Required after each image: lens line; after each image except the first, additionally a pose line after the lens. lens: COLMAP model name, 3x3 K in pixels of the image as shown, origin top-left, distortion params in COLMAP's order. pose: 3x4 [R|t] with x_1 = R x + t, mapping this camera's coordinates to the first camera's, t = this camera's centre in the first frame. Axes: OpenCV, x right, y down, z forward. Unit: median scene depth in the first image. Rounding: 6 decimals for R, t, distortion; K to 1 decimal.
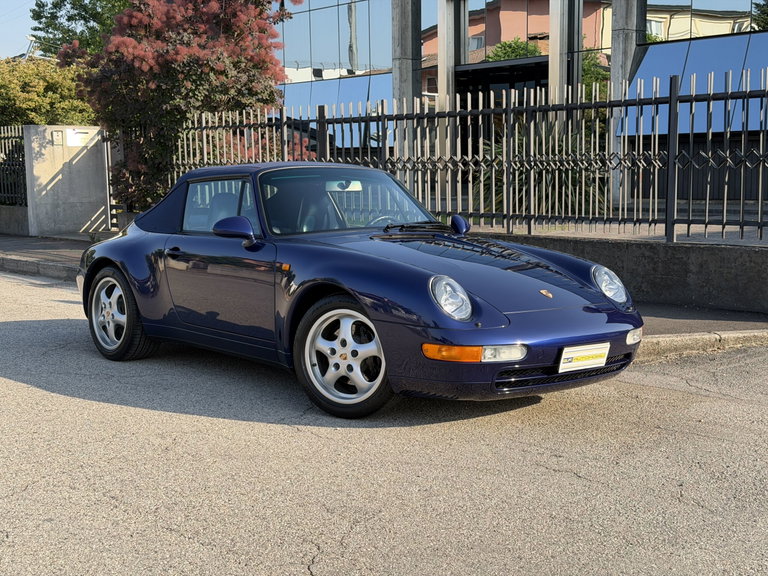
lens RADIAL K [[1076.1, 0, 383.7], [0, 1076.1, 276.9], [0, 0, 1]] dist [0.115667, -0.003689]
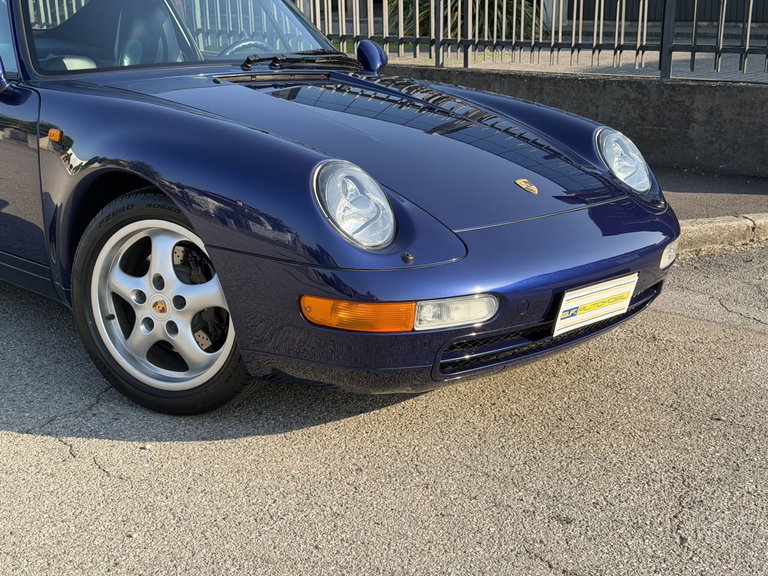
lens RADIAL K [[1063.1, 0, 384.0], [0, 1063.1, 288.0], [0, 0, 1]] dist [0.109387, -0.080573]
pose [[0.996694, -0.018182, 0.079187, 0.018500], [0.004486, 0.985468, 0.169800, -0.014822], [-0.081123, -0.168884, 0.982292, 0.258483]]
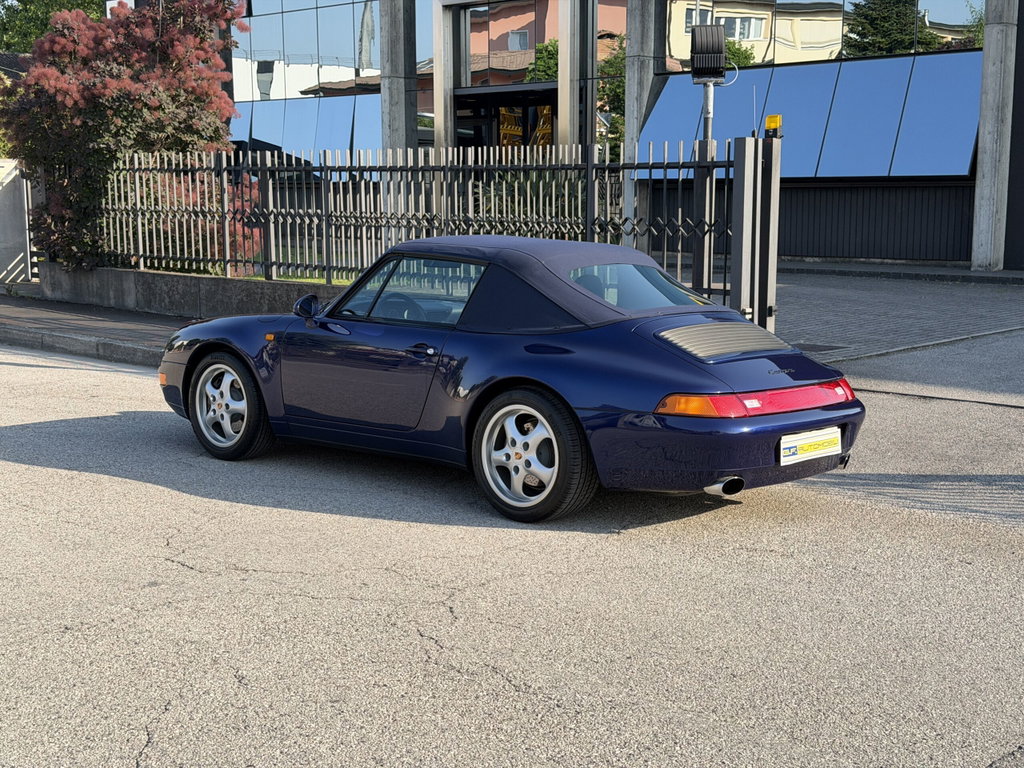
lens RADIAL K [[1417.5, 0, 512.0], [0, 1417.5, 384.0], [0, 0, 1]] dist [0.109387, -0.080573]
pose [[0.997274, 0.006955, 0.073460, 0.088310], [-0.009164, 0.999515, 0.029771, 0.003066], [-0.073217, -0.030363, 0.996854, -0.319755]]
